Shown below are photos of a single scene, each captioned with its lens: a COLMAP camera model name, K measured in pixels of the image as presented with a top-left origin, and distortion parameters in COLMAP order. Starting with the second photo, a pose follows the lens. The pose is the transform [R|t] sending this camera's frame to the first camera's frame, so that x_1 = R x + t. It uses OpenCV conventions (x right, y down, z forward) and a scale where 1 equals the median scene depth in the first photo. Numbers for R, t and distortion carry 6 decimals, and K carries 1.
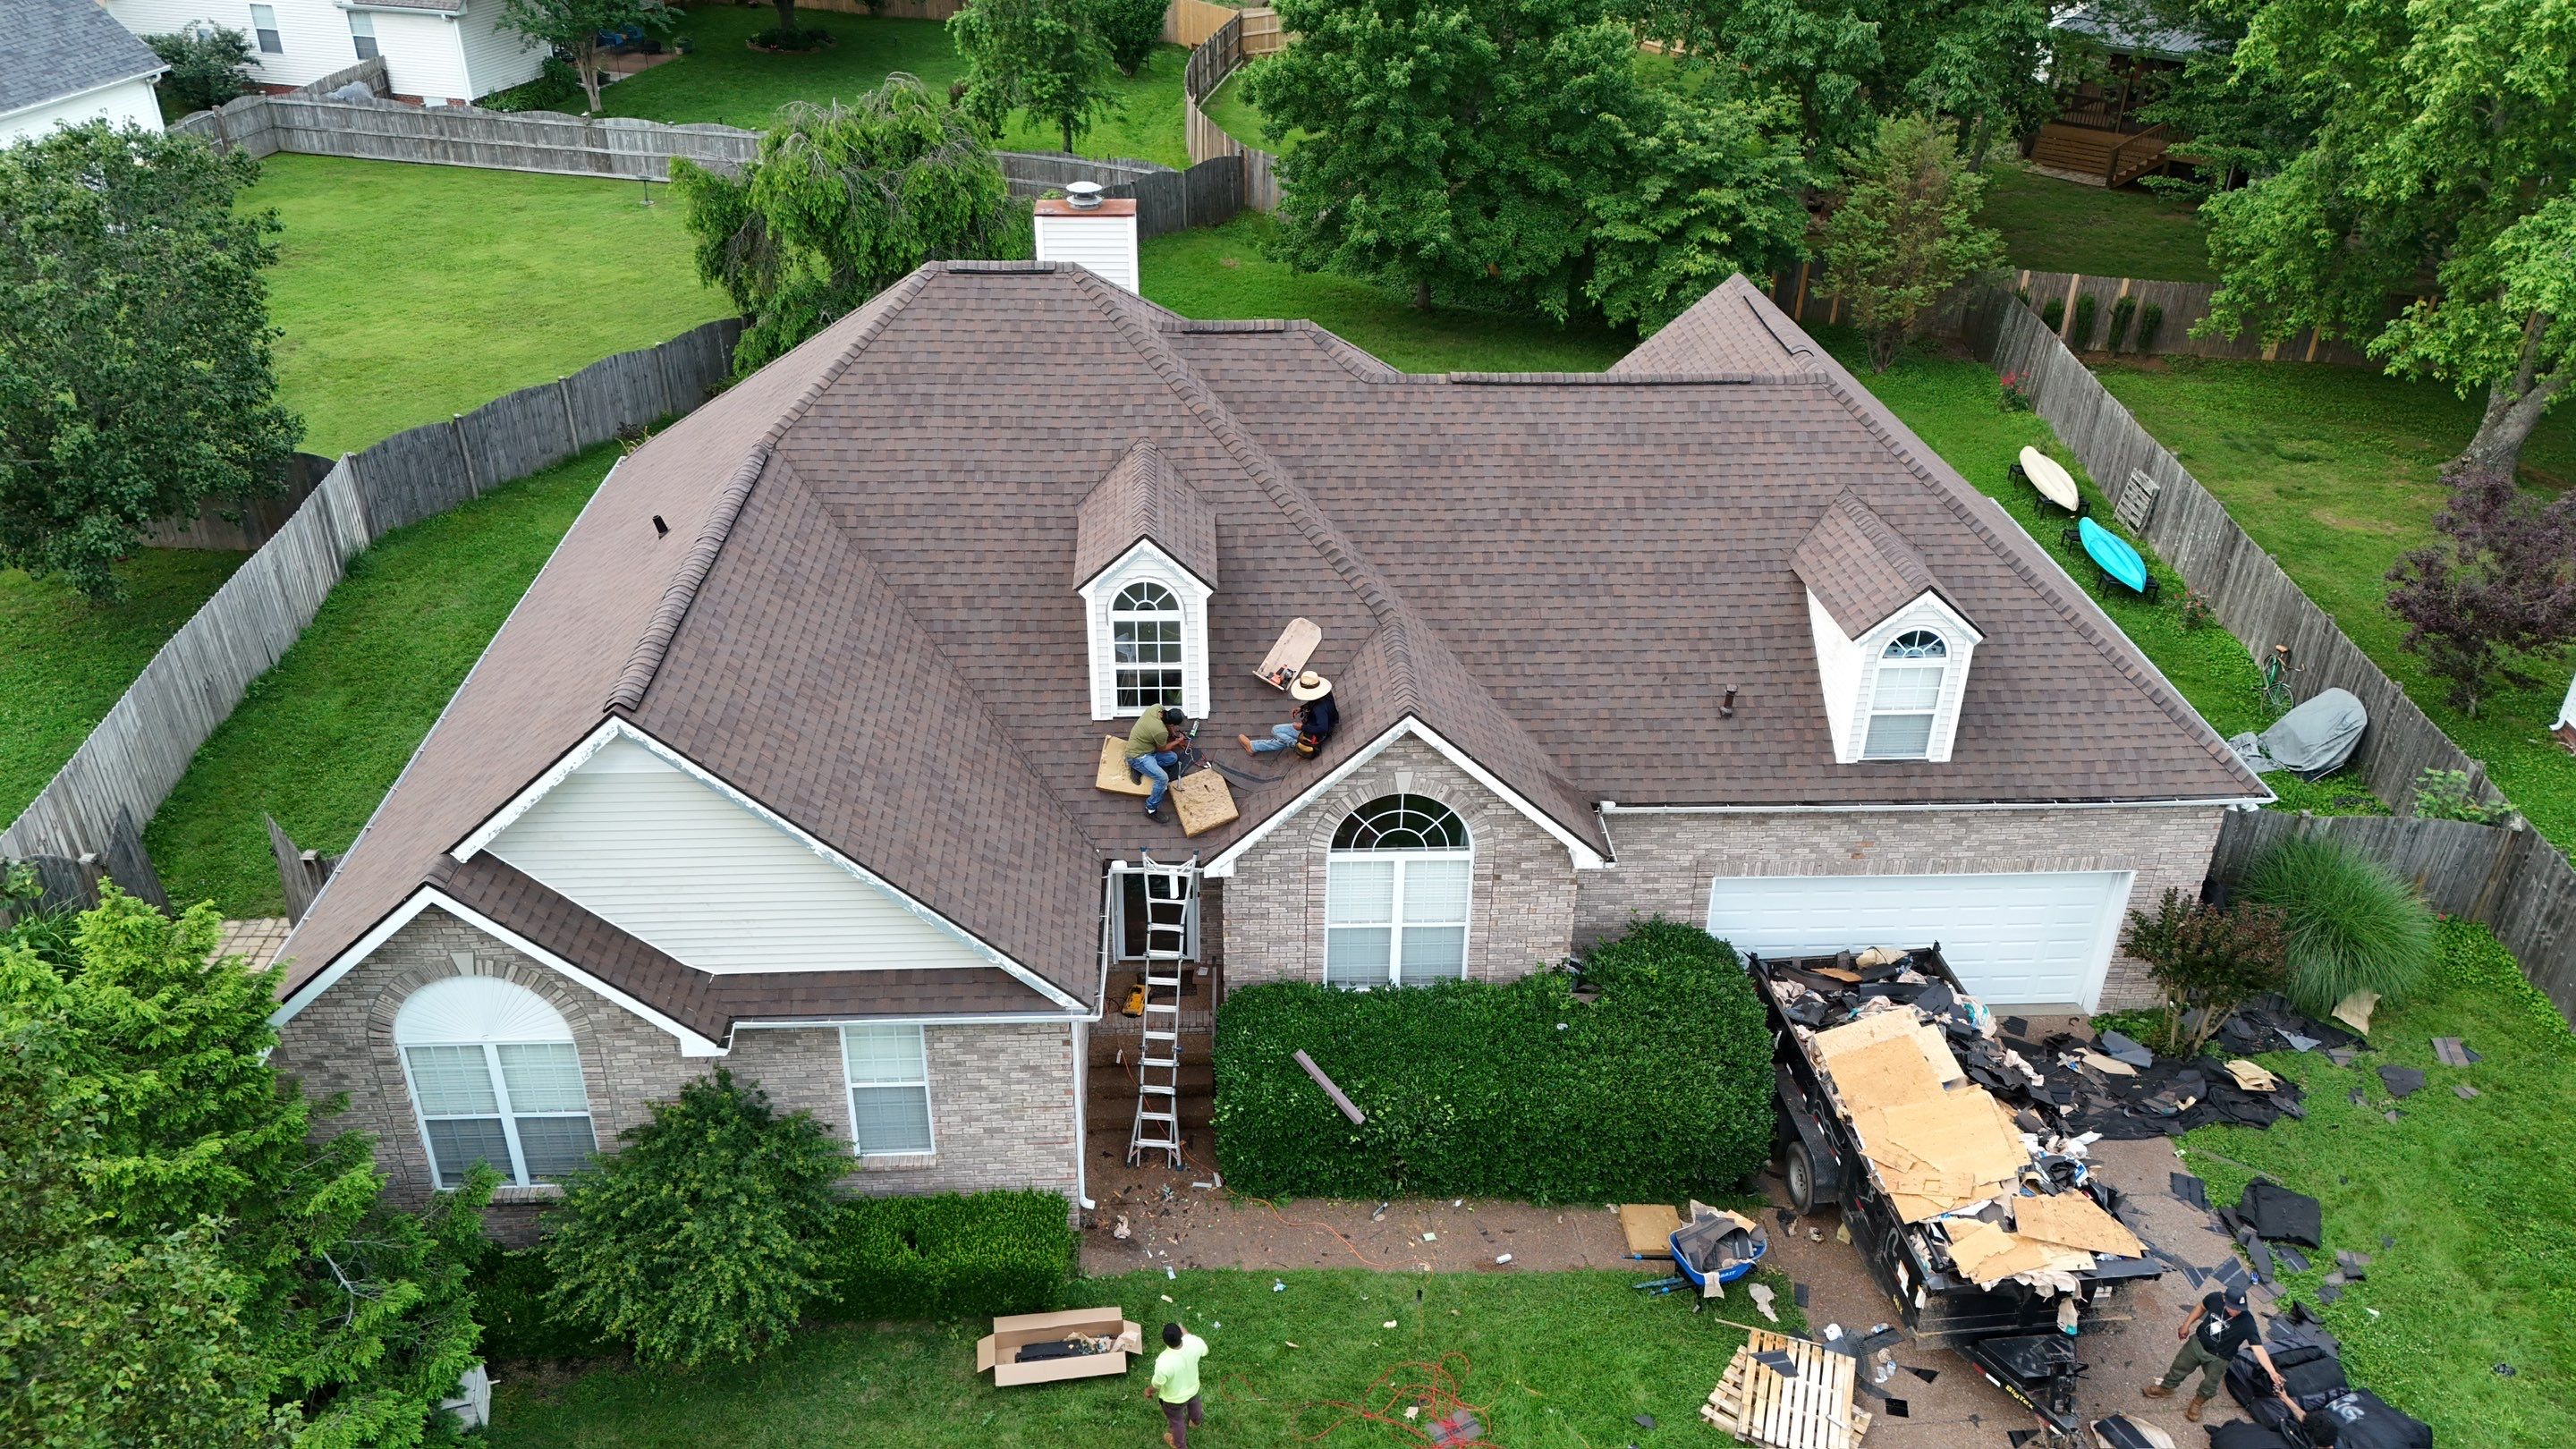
lens RADIAL K [[1892.4, 0, 1288.9], [0, 1892.4, 724.1], [0, 0, 1]] dist [0.081642, -0.079507]
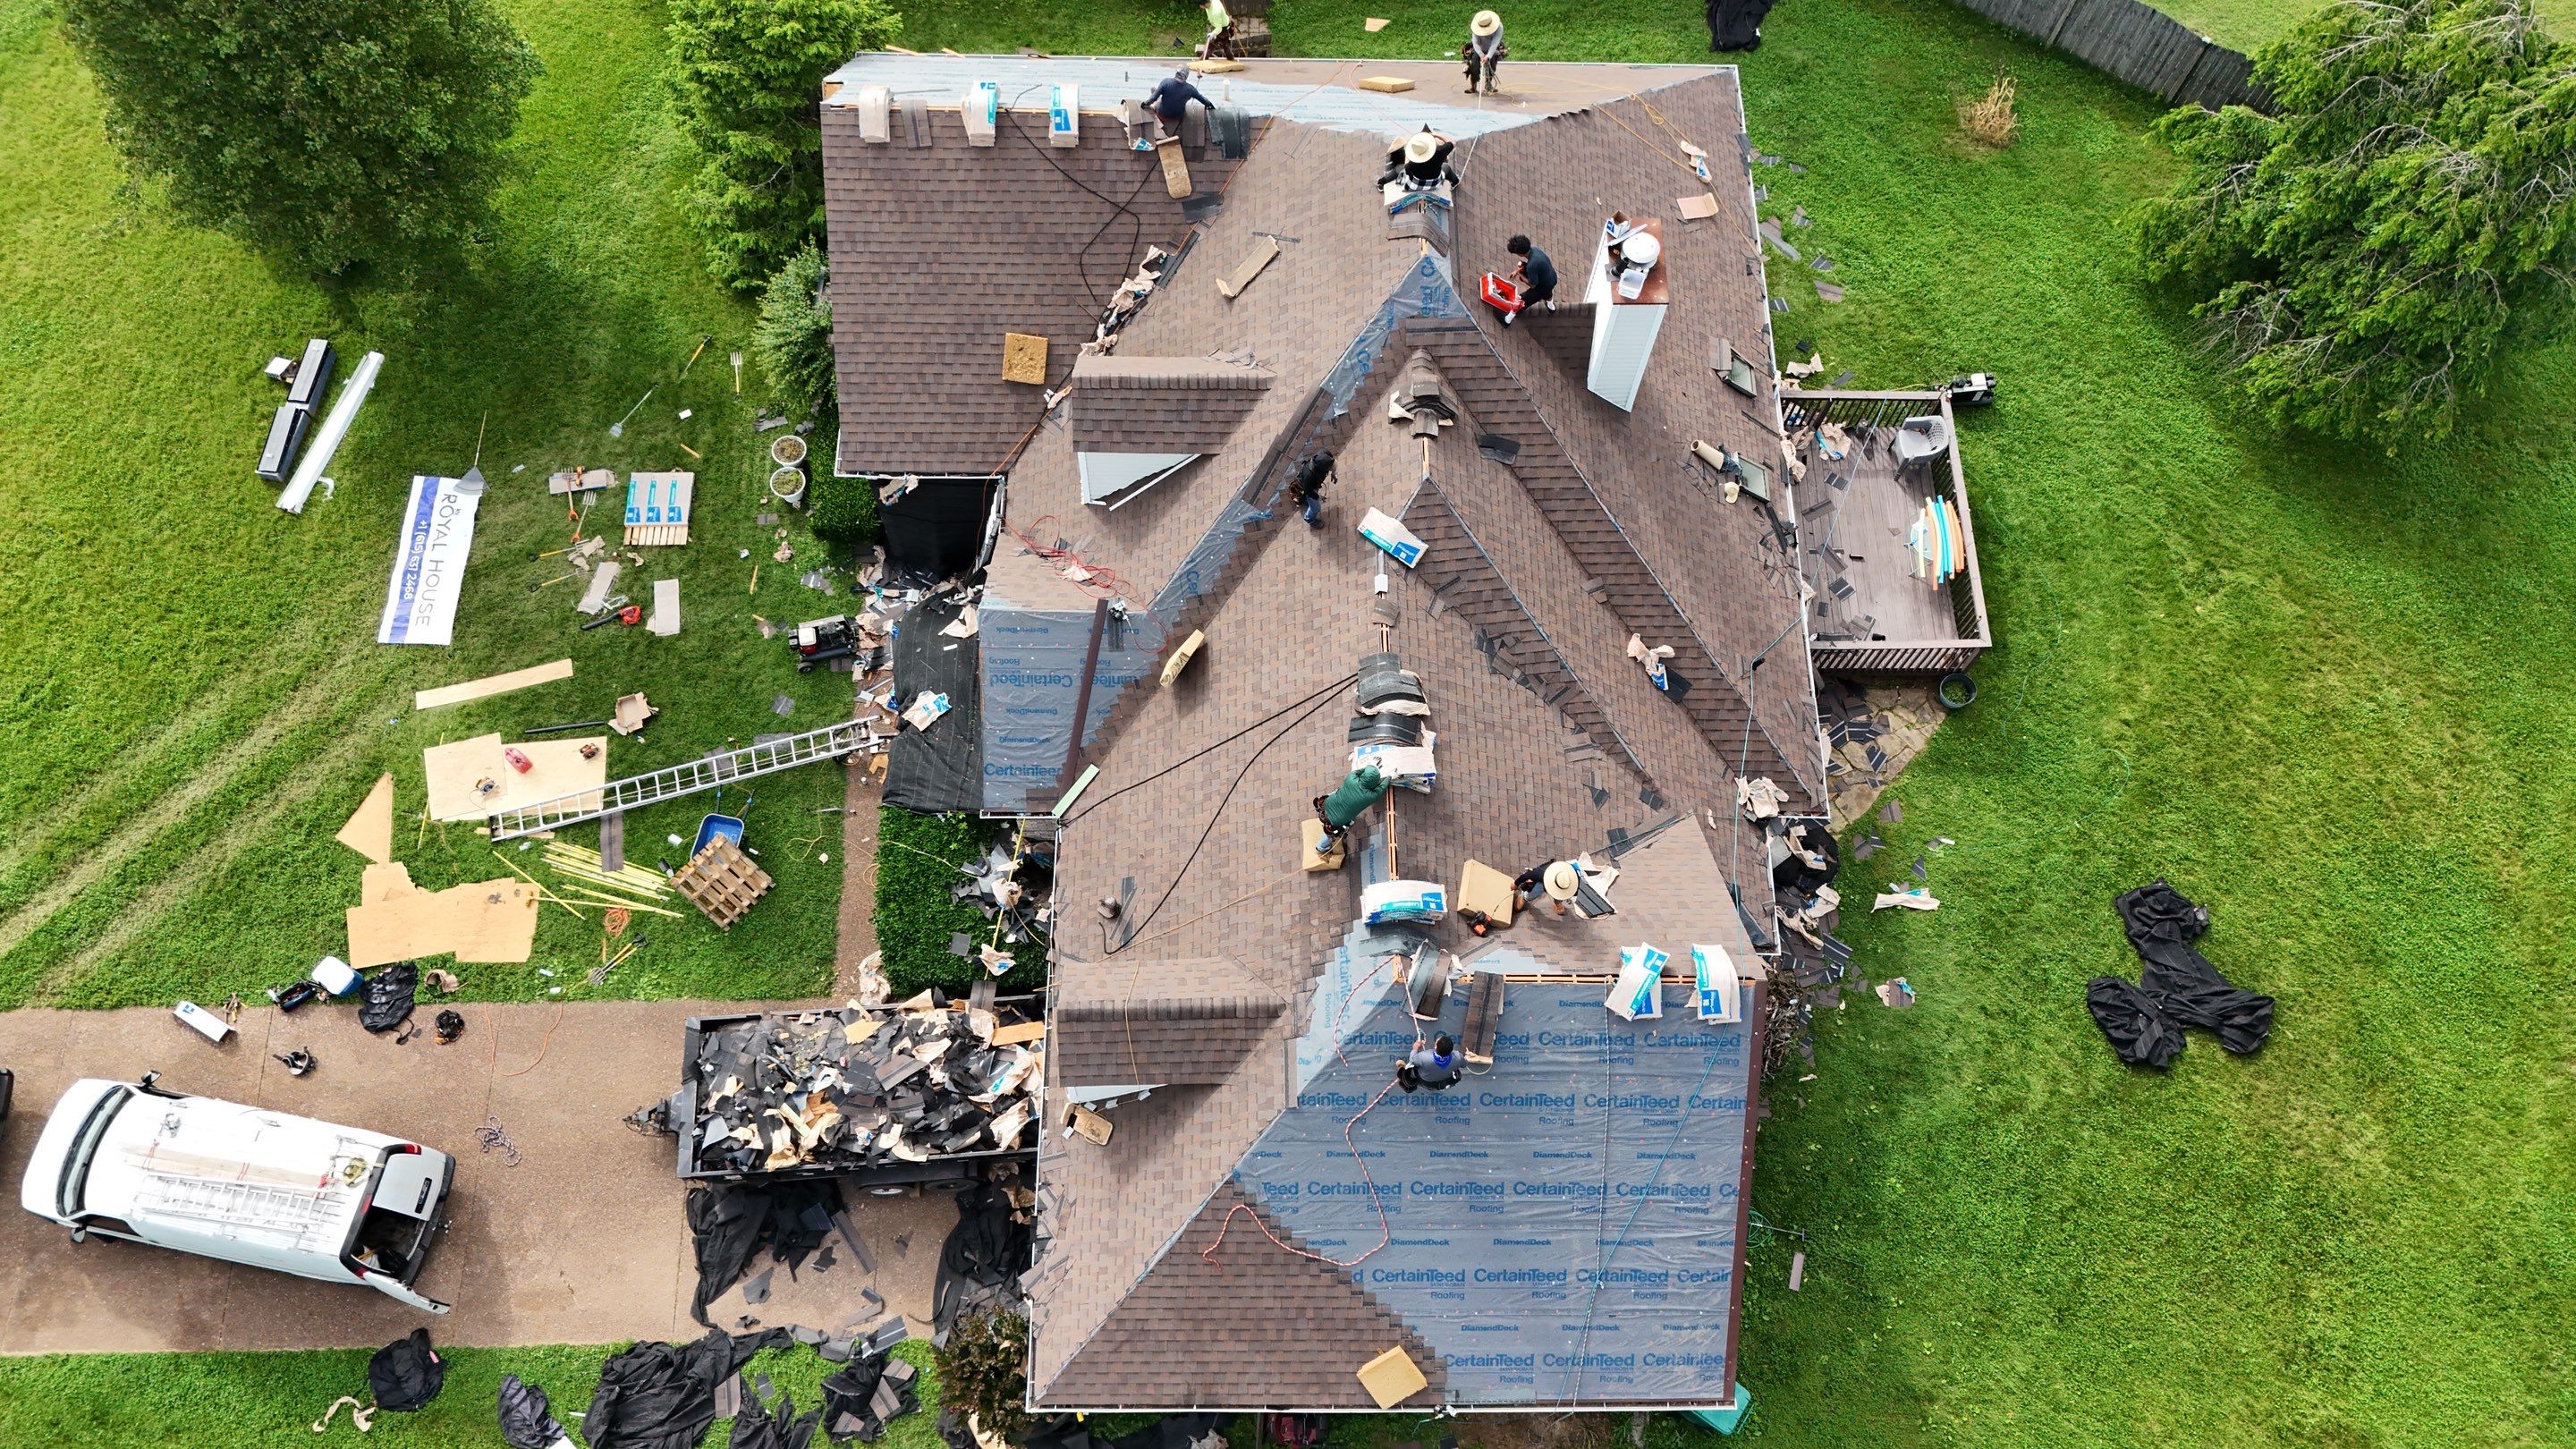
lens RADIAL K [[1892.4, 0, 1288.9], [0, 1892.4, 724.1], [0, 0, 1]] dist [0.081642, -0.079507]
pose [[-0.042793, 0.911074, -0.410017, 0.566805], [-0.520140, 0.330073, 0.787722, -0.955583], [0.853008, 0.246975, 0.459761, 0.510652]]
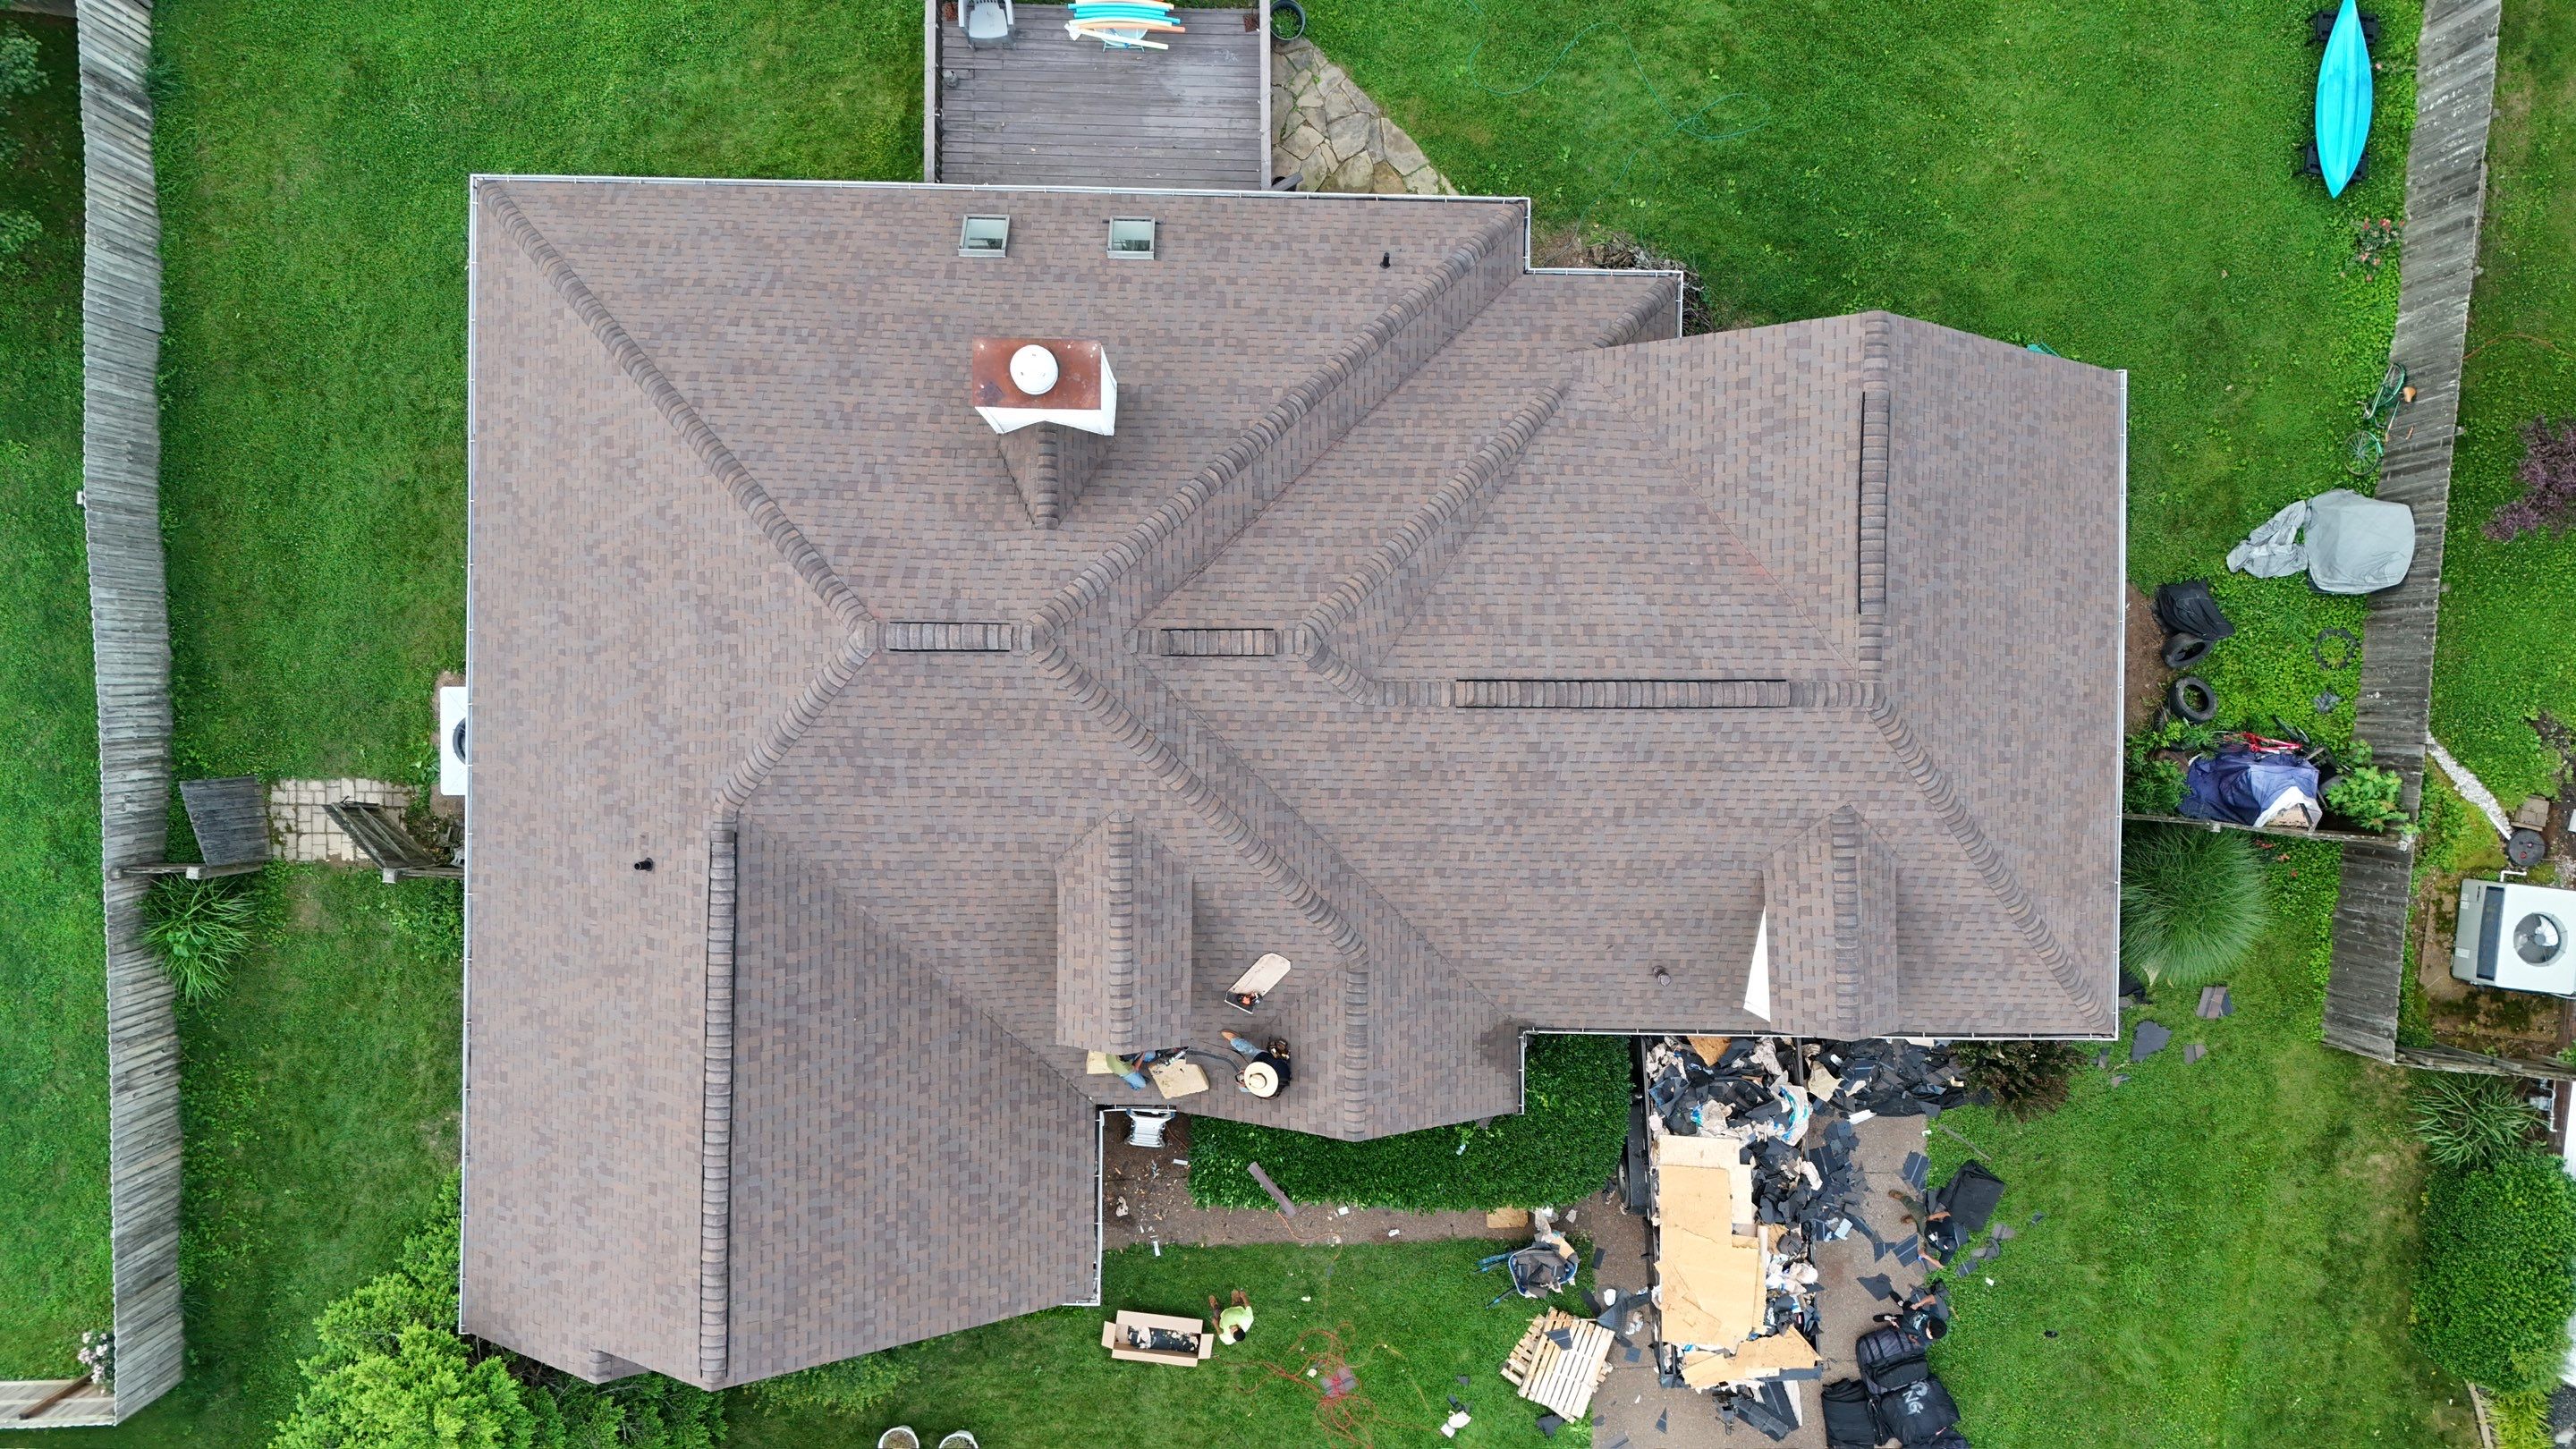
lens RADIAL K [[1892.4, 0, 1288.9], [0, 1892.4, 724.1], [0, 0, 1]] dist [0.081642, -0.079507]
pose [[0.998082, 0.059607, 0.016684, -0.008971], [-0.043892, 0.491498, 0.869772, -0.975430], [0.043645, -0.868837, 0.493172, 0.547891]]
